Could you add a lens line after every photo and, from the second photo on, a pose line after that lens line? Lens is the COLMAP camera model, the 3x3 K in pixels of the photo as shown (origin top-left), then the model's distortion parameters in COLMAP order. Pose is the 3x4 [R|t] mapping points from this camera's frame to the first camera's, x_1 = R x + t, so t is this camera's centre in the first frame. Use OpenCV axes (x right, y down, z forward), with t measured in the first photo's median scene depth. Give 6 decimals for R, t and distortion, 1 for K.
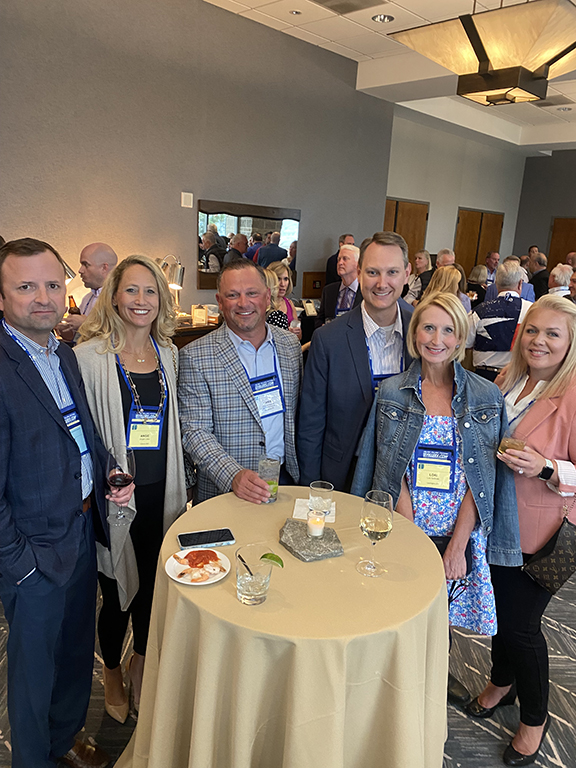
lens RADIAL K [[590.1, 0, 293.6], [0, 590.1, 386.7], [0, 0, 1]] dist [0.040169, -0.037722]
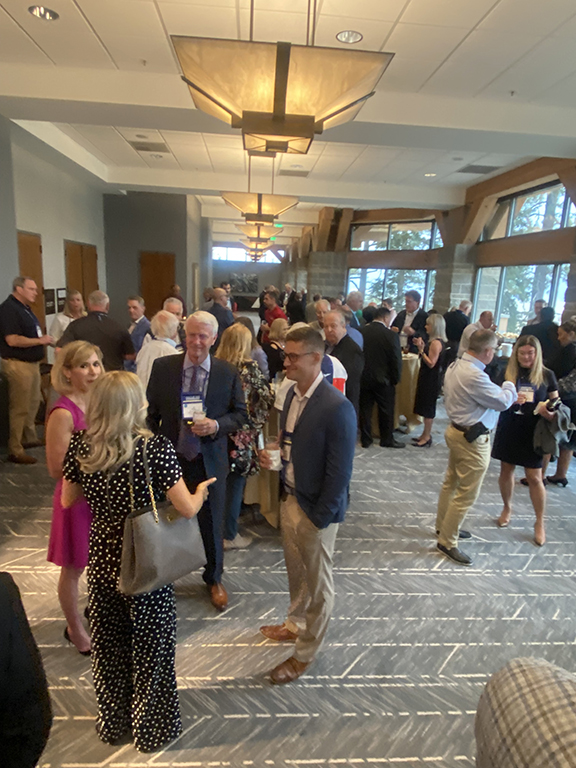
lens RADIAL K [[497.4, 0, 285.9], [0, 497.4, 386.2], [0, 0, 1]] dist [0.096136, -0.114407]
pose [[0.672636, -0.179689, 0.717825, -0.123862], [0.178775, 0.980794, 0.077996, -0.071454], [-0.718053, 0.075866, 0.691841, 0.196156]]
